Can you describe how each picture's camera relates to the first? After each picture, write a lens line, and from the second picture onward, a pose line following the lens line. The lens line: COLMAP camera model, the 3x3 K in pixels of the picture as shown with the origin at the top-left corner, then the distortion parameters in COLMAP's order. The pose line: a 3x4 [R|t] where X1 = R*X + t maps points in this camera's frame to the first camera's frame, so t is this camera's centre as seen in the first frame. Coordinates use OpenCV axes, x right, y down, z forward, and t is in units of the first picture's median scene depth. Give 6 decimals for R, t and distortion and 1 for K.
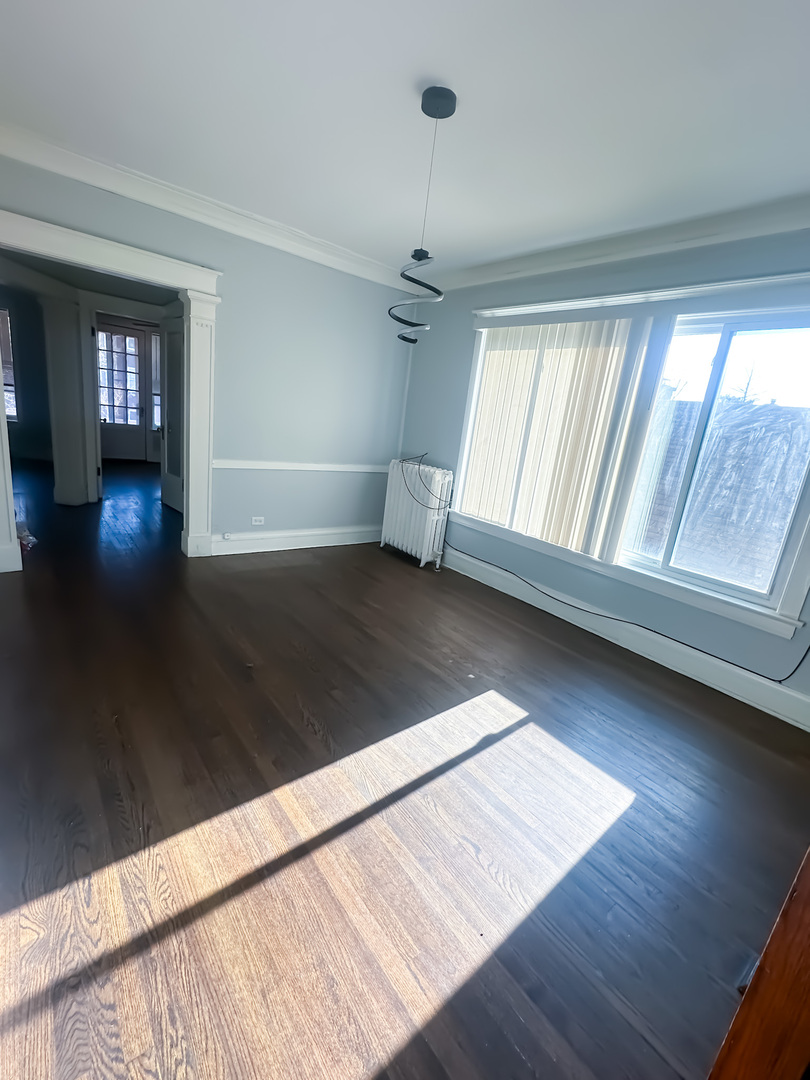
lens RADIAL K [[477.8, 0, 400.4], [0, 477.8, 537.7], [0, 0, 1]] dist [0.001604, 0.000292]
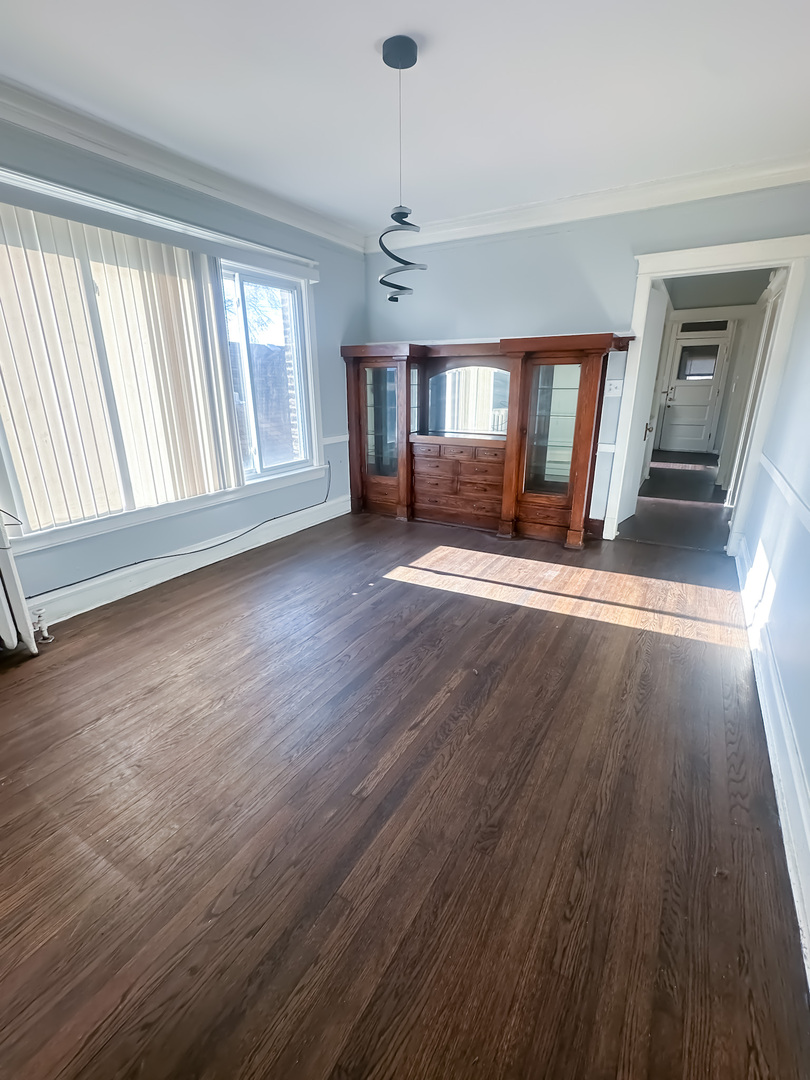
lens RADIAL K [[477.8, 0, 400.1], [0, 477.8, 540.4], [0, 0, 1]] dist [0.001604, 0.000292]
pose [[-0.355019, -0.409343, 0.840476, -0.799854], [0.196452, 0.846299, 0.495161, -0.370379], [-0.913985, 0.340905, -0.220036, 1.071301]]
